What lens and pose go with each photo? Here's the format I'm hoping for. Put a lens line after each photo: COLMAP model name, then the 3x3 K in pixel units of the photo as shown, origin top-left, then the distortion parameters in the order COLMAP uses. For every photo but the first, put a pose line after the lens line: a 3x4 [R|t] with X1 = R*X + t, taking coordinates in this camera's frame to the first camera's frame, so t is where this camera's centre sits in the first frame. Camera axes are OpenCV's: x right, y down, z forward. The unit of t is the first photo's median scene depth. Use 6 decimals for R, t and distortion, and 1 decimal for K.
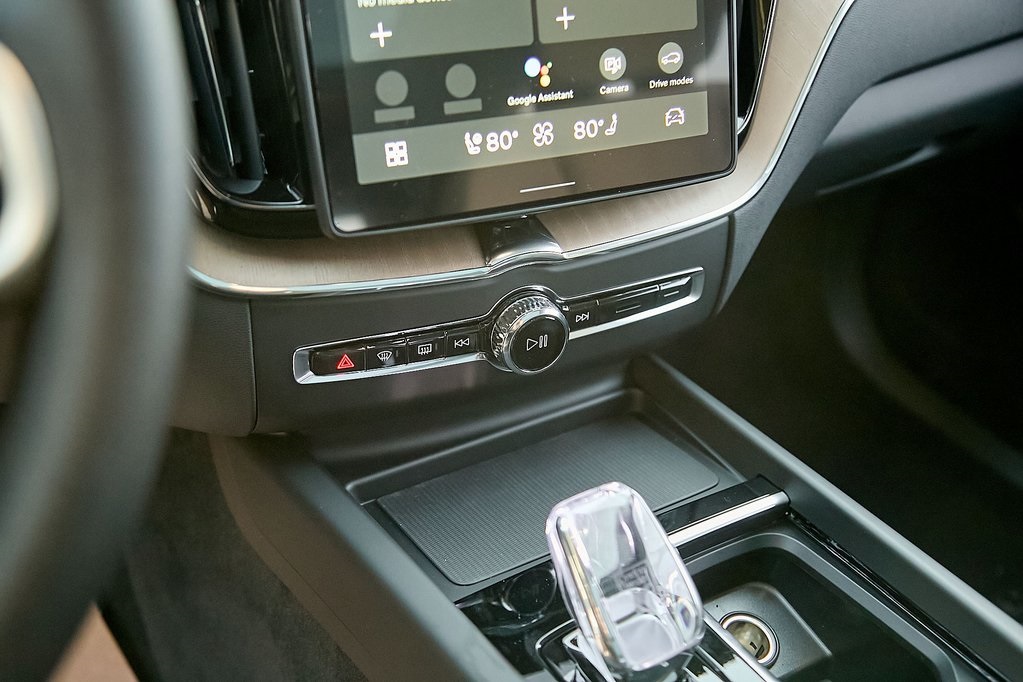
lens RADIAL K [[1125.7, 0, 511.5], [0, 1125.7, 341.0], [0, 0, 1]] dist [0.022188, 0.017079]
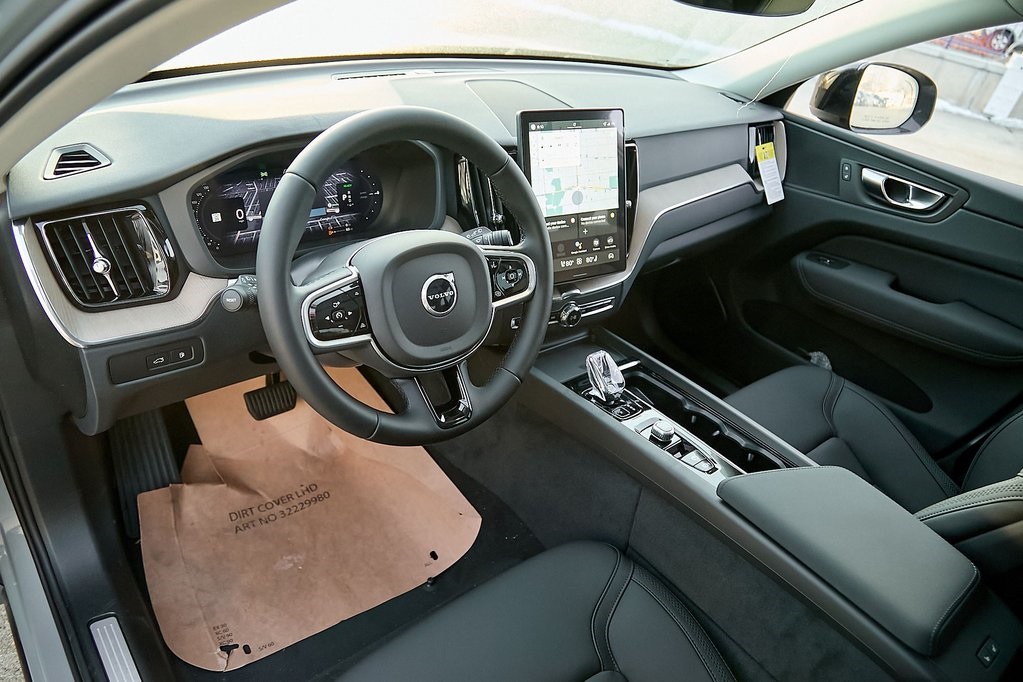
lens RADIAL K [[699.4, 0, 513.1], [0, 699.4, 350.4], [0, 0, 1]] dist [0.002071, 0.002416]
pose [[0.992390, -0.012685, 0.122483, -0.449688], [0.013364, 0.999900, -0.004722, 0.115903], [-0.122411, 0.006323, 0.992459, -1.213430]]
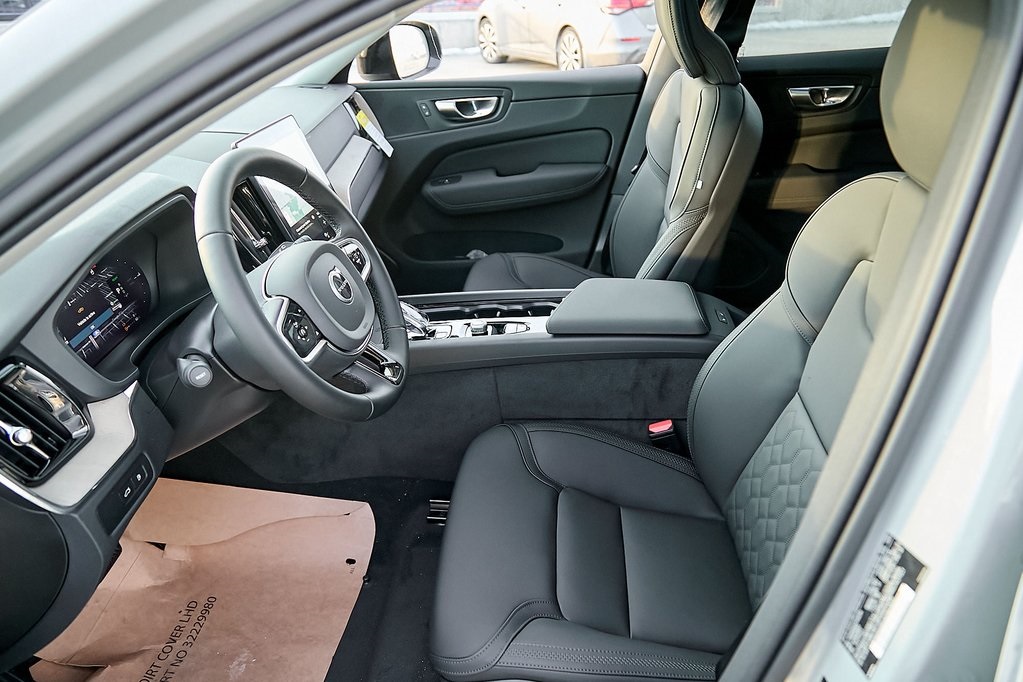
lens RADIAL K [[699.4, 0, 513.1], [0, 699.4, 350.4], [0, 0, 1]] dist [0.002071, 0.002416]
pose [[0.593463, -0.507829, 0.624429, -1.332524], [0.535367, 0.828372, 0.164871, 0.064588], [-0.600986, 0.236454, 0.763483, -1.270255]]
